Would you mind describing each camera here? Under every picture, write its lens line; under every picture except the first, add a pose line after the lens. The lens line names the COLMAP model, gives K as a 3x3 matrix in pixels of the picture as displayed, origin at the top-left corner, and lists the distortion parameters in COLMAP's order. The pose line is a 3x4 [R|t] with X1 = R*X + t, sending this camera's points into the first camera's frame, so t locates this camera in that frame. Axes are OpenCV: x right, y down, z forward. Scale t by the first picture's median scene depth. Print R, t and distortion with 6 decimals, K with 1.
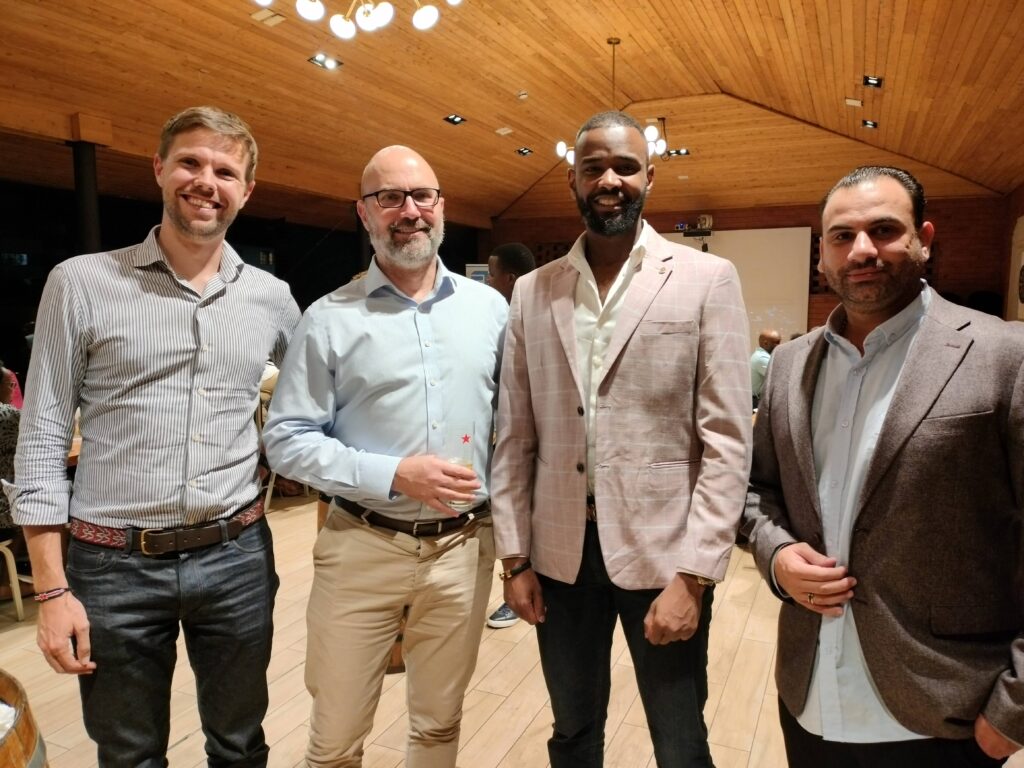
lens RADIAL K [[783.5, 0, 512.0], [0, 783.5, 384.0], [0, 0, 1]] dist [0.001089, -0.023418]
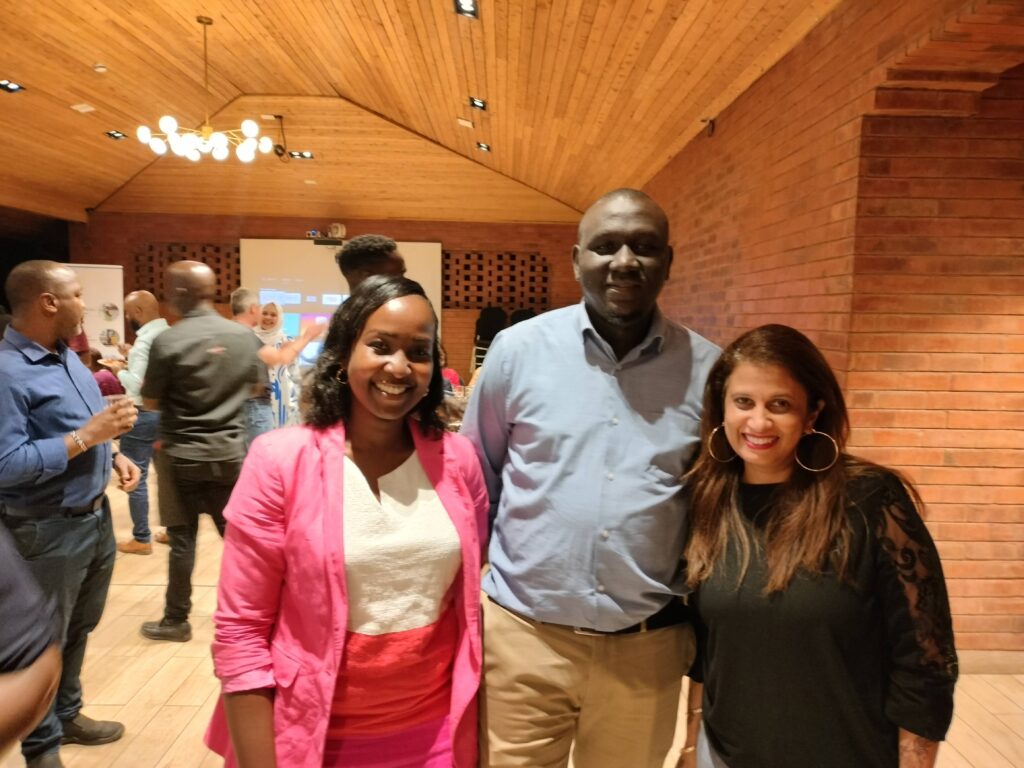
lens RADIAL K [[788.7, 0, 512.0], [0, 788.7, 384.0], [0, 0, 1]] dist [-0.002139, -0.046163]
pose [[0.912165, -0.008685, 0.409731, 0.069284], [0.013325, 0.999875, -0.008470, -0.011132], [-0.409606, 0.013186, 0.912167, 0.044310]]
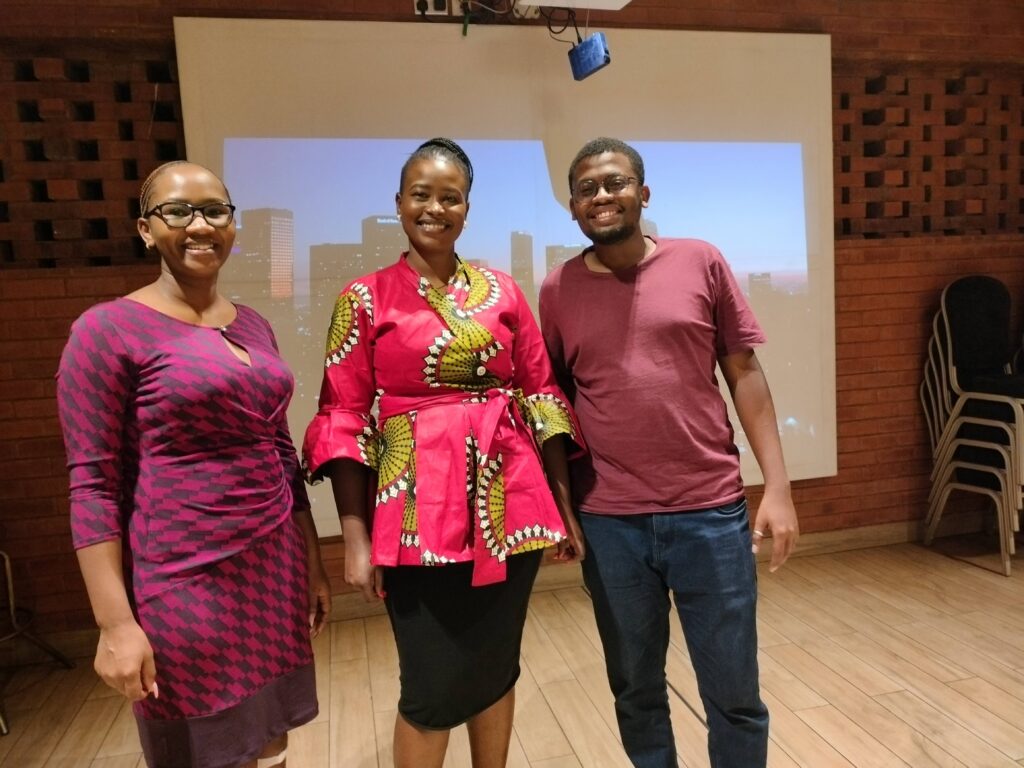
lens RADIAL K [[783.5, 0, 512.0], [0, 783.5, 384.0], [0, 0, 1]] dist [0.001089, -0.023418]
pose [[0.803857, -0.095650, 0.587082, 0.106217], [0.107648, 0.994082, 0.014565, -0.121114], [-0.585001, 0.051490, 0.809397, 1.352273]]
